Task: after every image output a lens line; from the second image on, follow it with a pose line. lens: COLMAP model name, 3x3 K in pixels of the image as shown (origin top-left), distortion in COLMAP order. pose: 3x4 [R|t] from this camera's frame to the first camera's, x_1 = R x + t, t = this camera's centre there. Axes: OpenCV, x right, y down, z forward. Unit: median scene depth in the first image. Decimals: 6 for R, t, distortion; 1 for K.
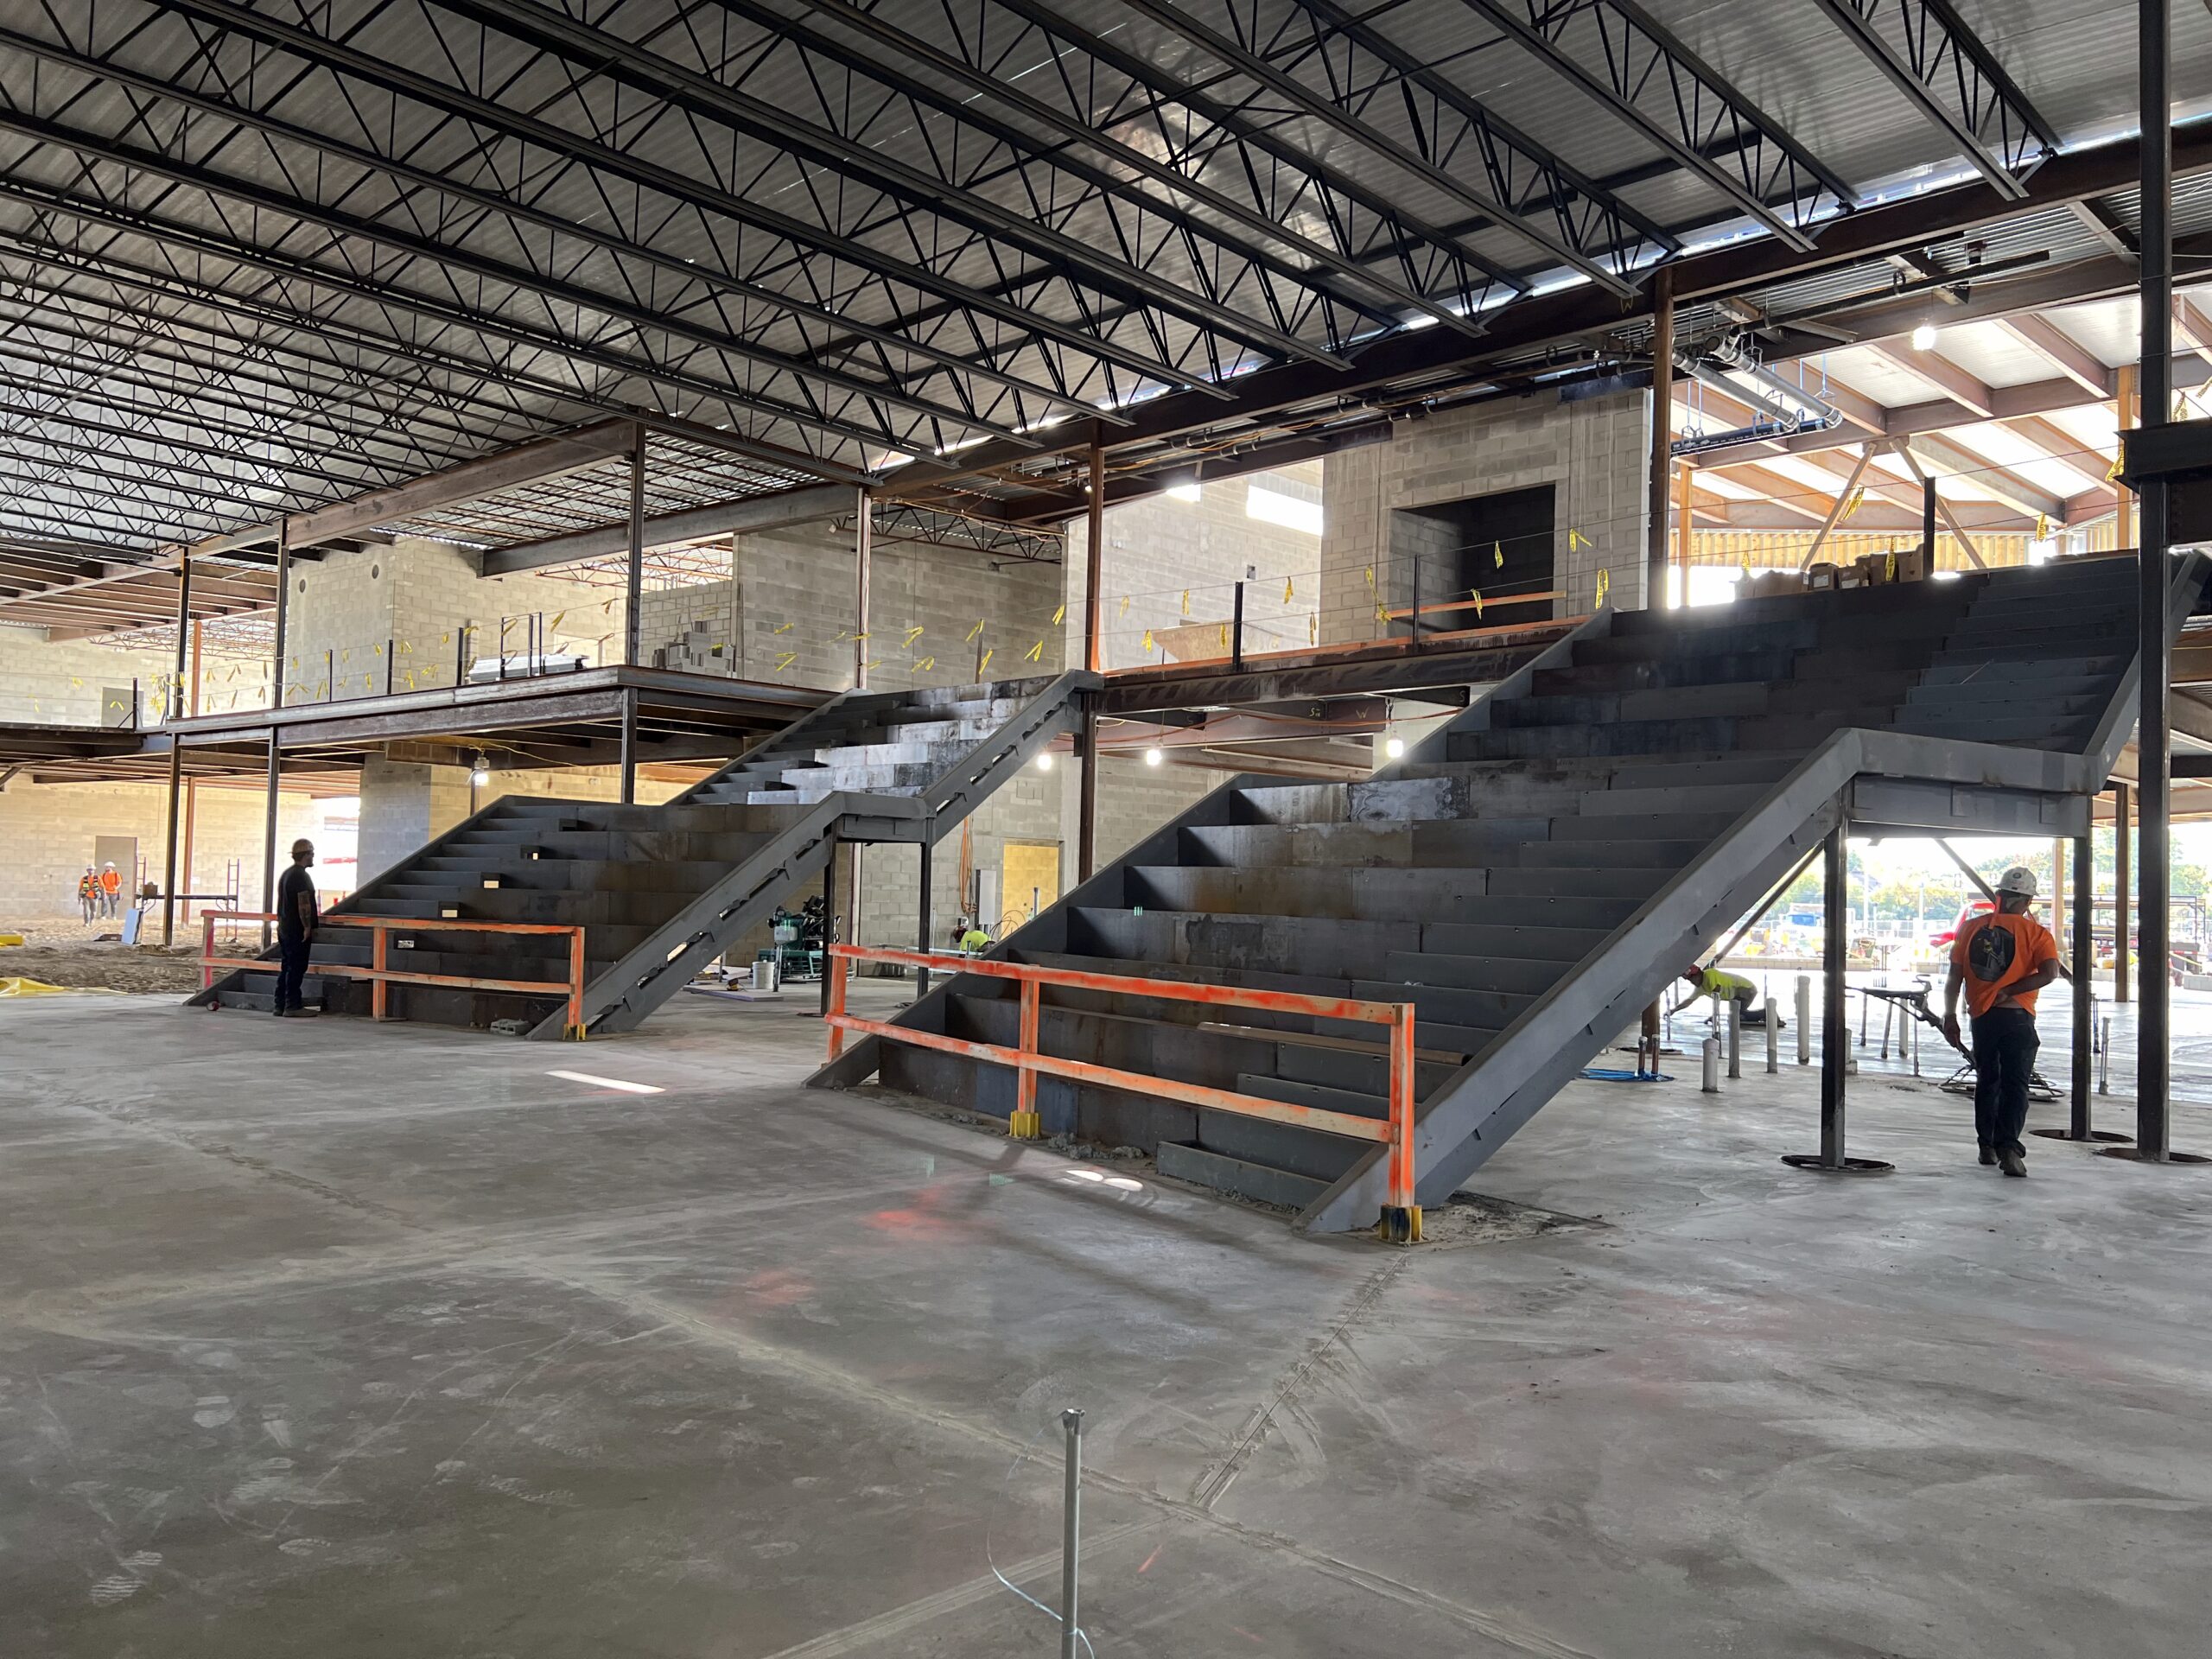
lens RADIAL K [[1654.8, 0, 1101.9], [0, 1654.8, 849.3], [0, 0, 1]] dist [0.053821, -0.066738]
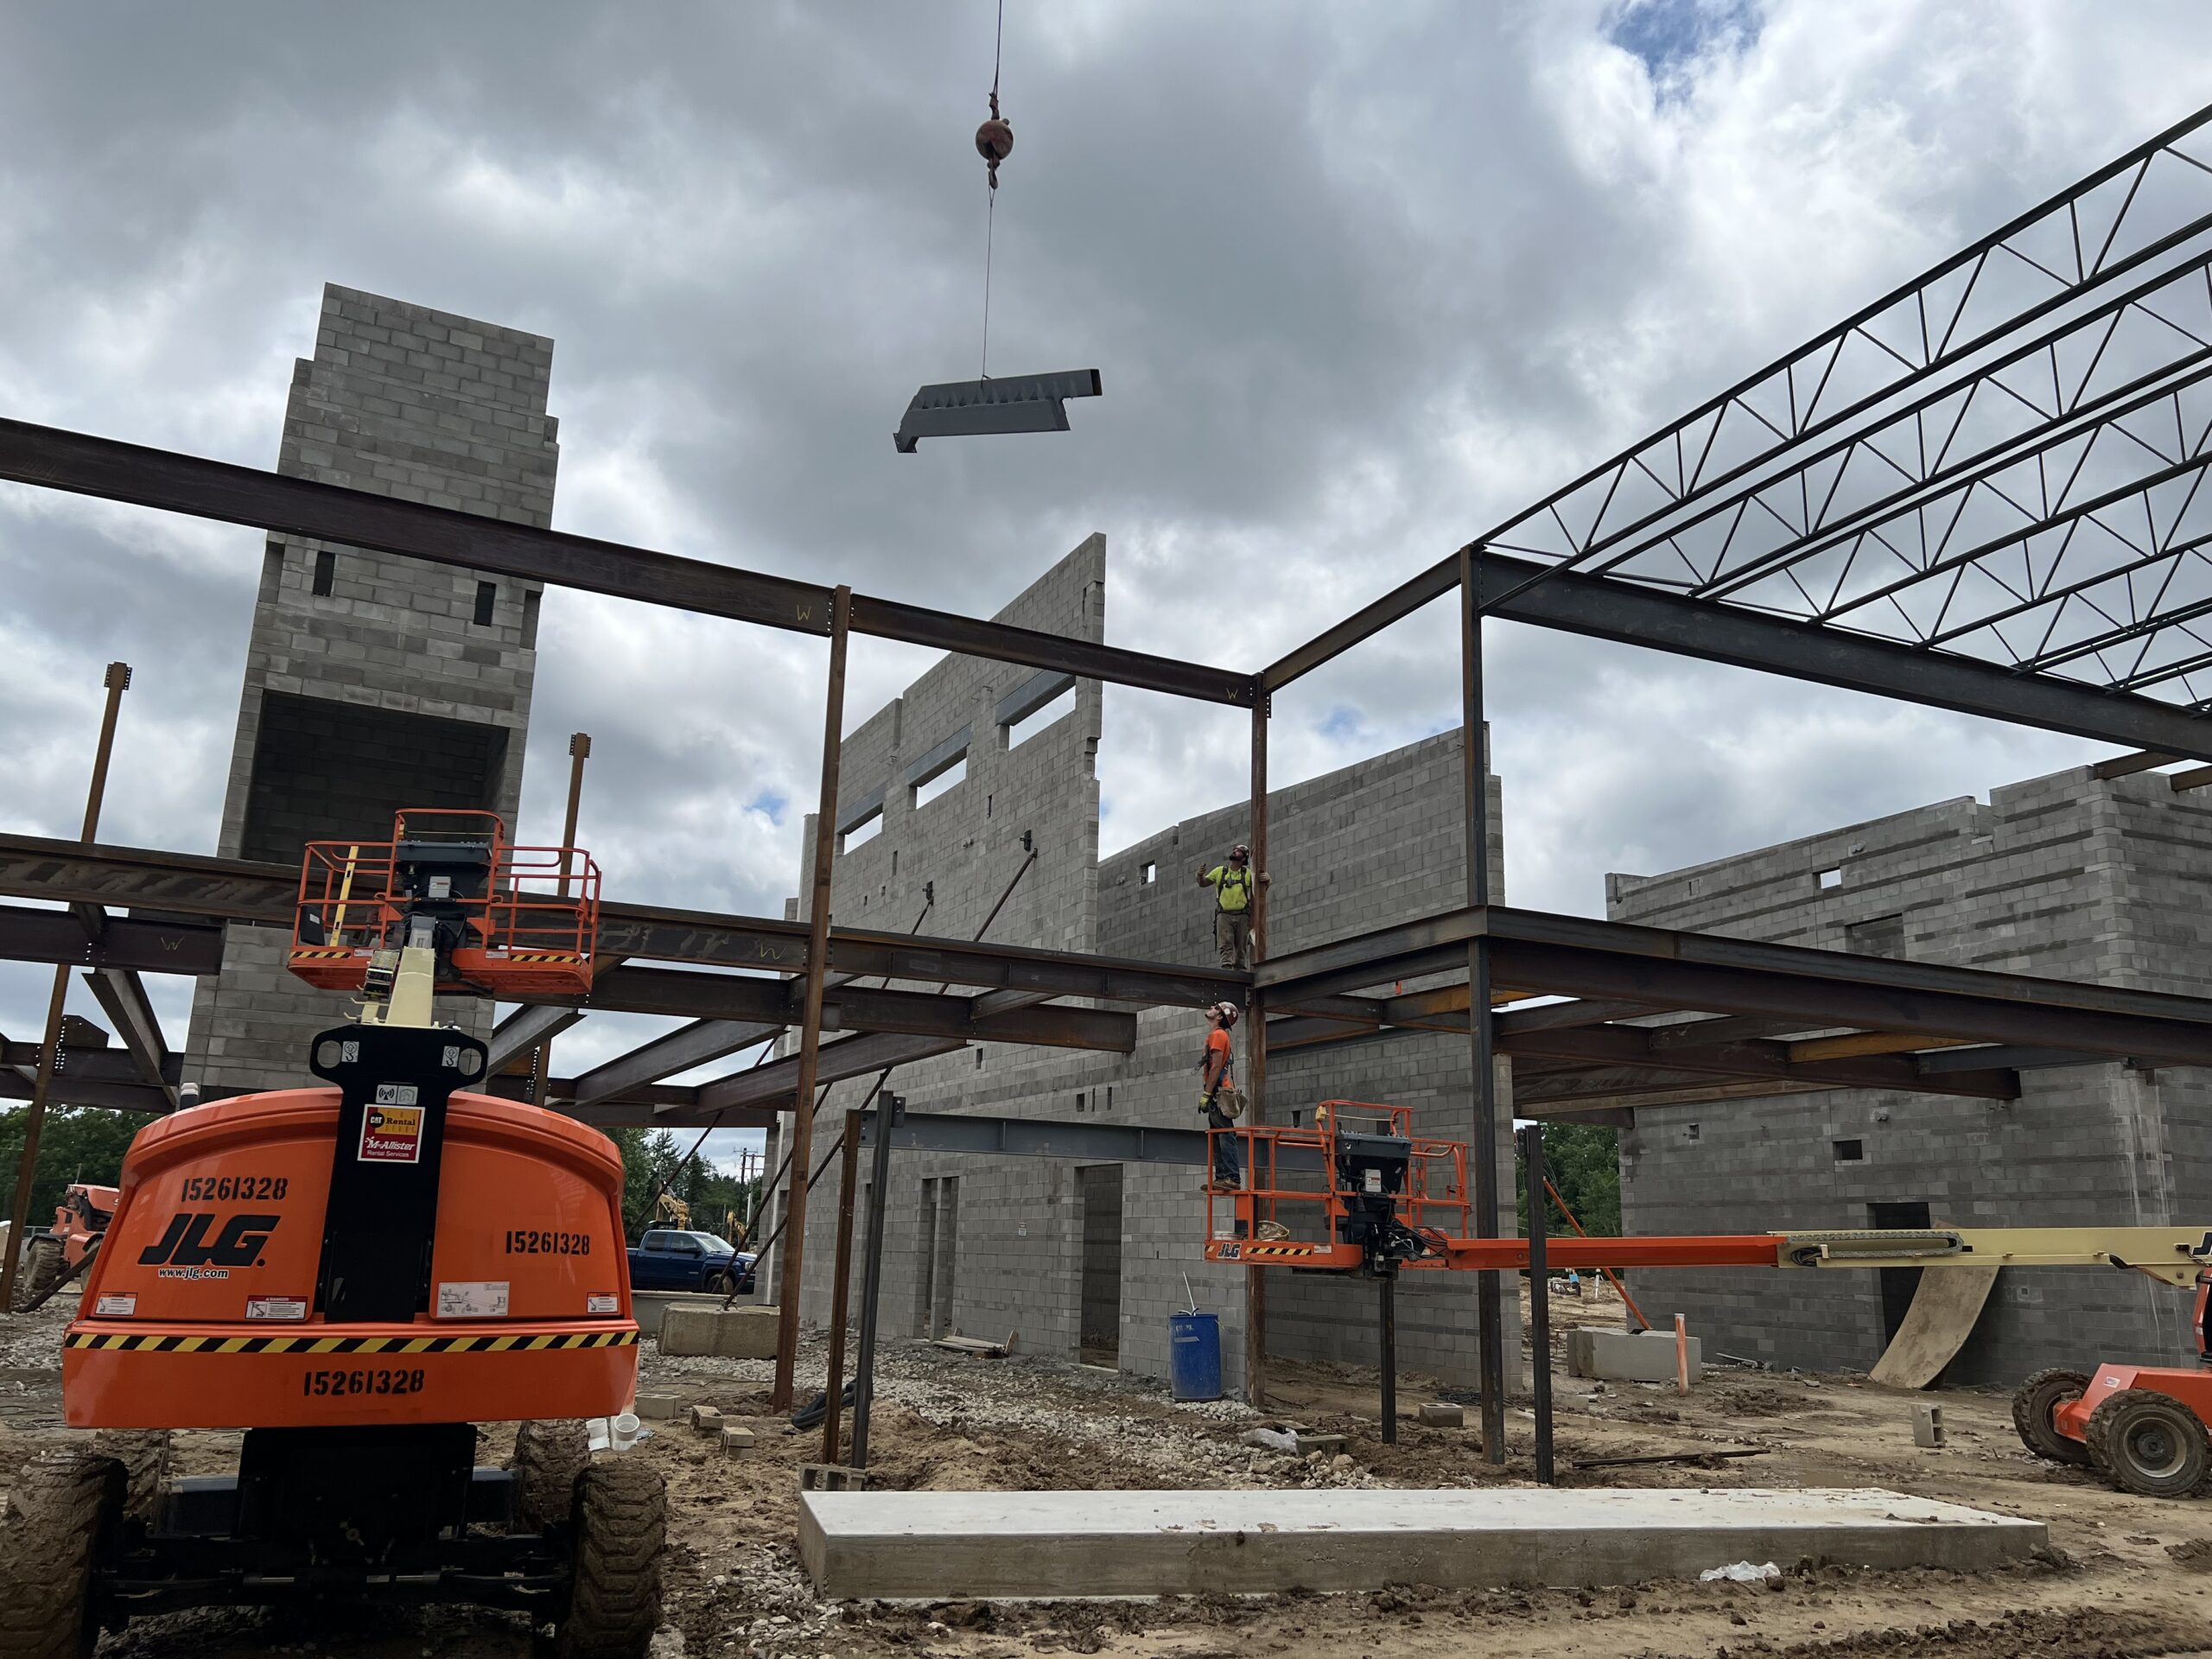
lens RADIAL K [[1654.8, 0, 1098.2], [0, 1654.8, 831.0], [0, 0, 1]] dist [0.053821, -0.066738]
pose [[0.320272, 0.217175, 0.922096, -0.447833], [-0.042834, 0.975692, -0.214920, 0.010423], [-0.946357, 0.029335, 0.321790, 0.426646]]
